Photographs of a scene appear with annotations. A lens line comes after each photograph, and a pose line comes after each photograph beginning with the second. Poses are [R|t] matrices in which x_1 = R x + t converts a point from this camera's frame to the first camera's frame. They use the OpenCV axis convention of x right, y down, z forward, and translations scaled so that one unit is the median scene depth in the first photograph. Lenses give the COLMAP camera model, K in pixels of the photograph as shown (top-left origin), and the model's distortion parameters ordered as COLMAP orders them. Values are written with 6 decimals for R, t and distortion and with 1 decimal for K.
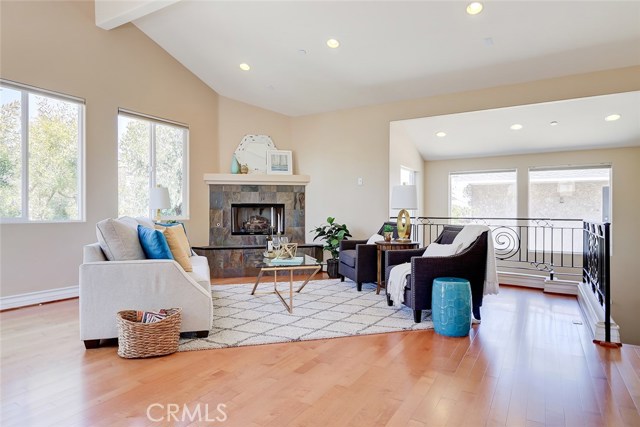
lens RADIAL K [[382.1, 0, 320.0], [0, 382.1, 213.5], [0, 0, 1]] dist [-0.015929, 0.000774]
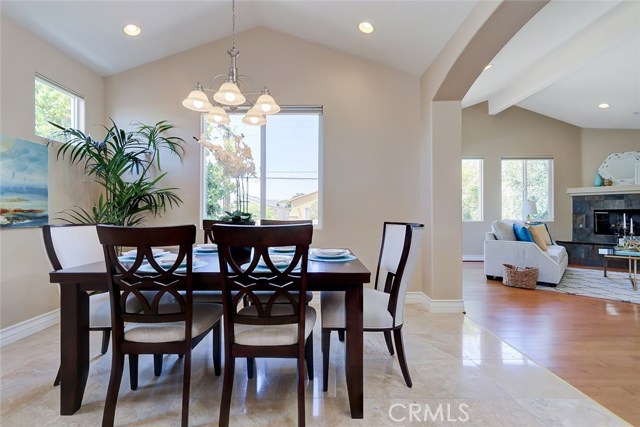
lens RADIAL K [[288.8, 0, 320.0], [0, 288.8, 213.5], [0, 0, 1]] dist [0.000860, -0.000310]
pose [[0.499074, -0.006249, -0.866537, 0.159259], [-0.002091, 0.999962, -0.008416, -0.003385], [0.866557, 0.006012, 0.499042, -0.306045]]
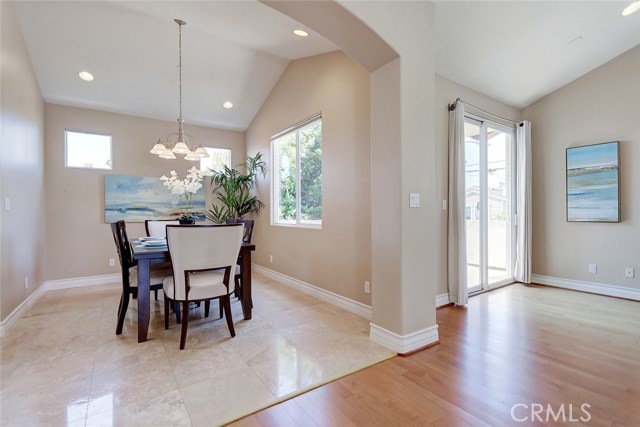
lens RADIAL K [[288.8, 0, 320.0], [0, 288.8, 213.5], [0, 0, 1]] dist [0.000860, -0.000310]
pose [[-0.421839, 0.006418, -0.906648, 0.216582], [-0.000725, 0.999972, 0.007416, -0.013944], [0.906670, 0.003786, -0.421823, 0.209085]]
